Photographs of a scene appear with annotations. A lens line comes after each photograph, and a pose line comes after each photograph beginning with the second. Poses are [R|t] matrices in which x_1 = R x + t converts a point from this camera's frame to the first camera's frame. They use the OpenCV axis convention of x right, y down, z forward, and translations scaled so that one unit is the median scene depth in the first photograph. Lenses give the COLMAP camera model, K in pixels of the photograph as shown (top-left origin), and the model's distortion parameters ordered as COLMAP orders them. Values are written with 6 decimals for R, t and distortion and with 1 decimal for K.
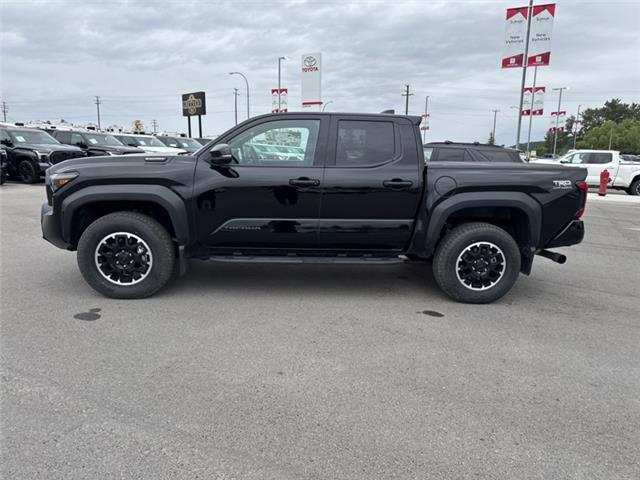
lens RADIAL K [[449.4, 0, 320.0], [0, 449.4, 240.0], [0, 0, 1]] dist [0.083770, -0.104937]
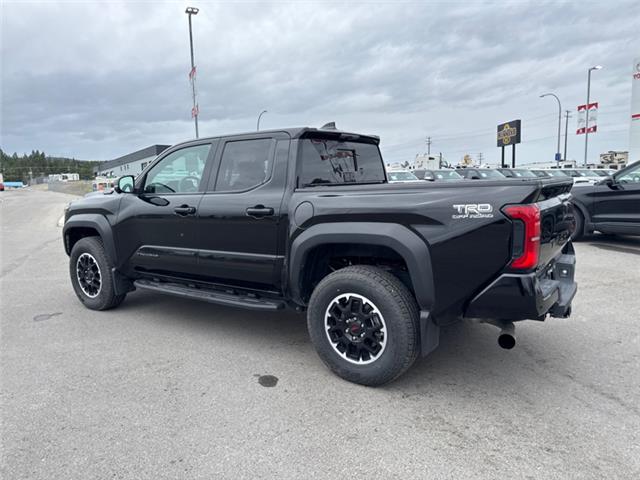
lens RADIAL K [[449.4, 0, 320.0], [0, 449.4, 240.0], [0, 0, 1]] dist [0.083770, -0.104937]
pose [[0.771537, 0.032477, -0.635355, 0.750754], [-0.076941, 0.996129, -0.042515, -0.044001], [0.631514, 0.081687, 0.771049, 0.425316]]
